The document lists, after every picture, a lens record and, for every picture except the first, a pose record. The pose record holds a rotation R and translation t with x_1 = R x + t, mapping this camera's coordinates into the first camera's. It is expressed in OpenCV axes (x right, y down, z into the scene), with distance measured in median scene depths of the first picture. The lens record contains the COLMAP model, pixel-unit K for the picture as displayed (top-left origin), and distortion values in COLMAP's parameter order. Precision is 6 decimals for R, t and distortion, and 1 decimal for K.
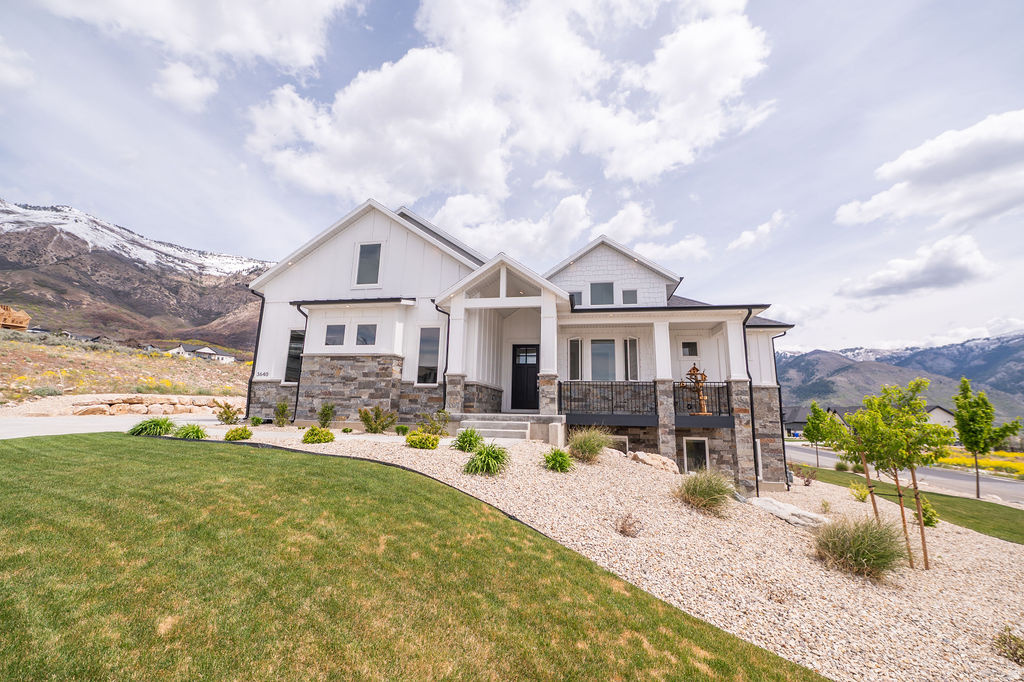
lens RADIAL K [[409.9, 0, 515.8], [0, 409.9, 337.0], [0, 0, 1]] dist [-0.009589, -0.000176]
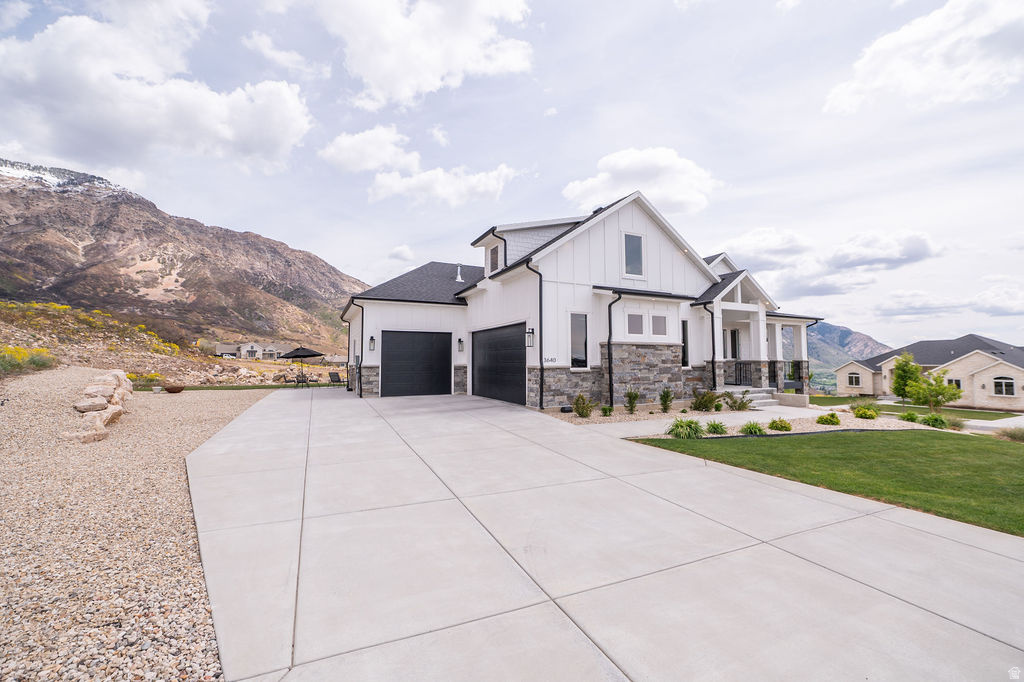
lens RADIAL K [[409.9, 0, 515.8], [0, 409.9, 337.0], [0, 0, 1]] dist [-0.009589, -0.000176]
pose [[0.803638, 0.010992, 0.595016, -1.345276], [-0.090431, 0.990474, 0.103839, -0.055649], [-0.588207, -0.137257, 0.796977, 0.333917]]
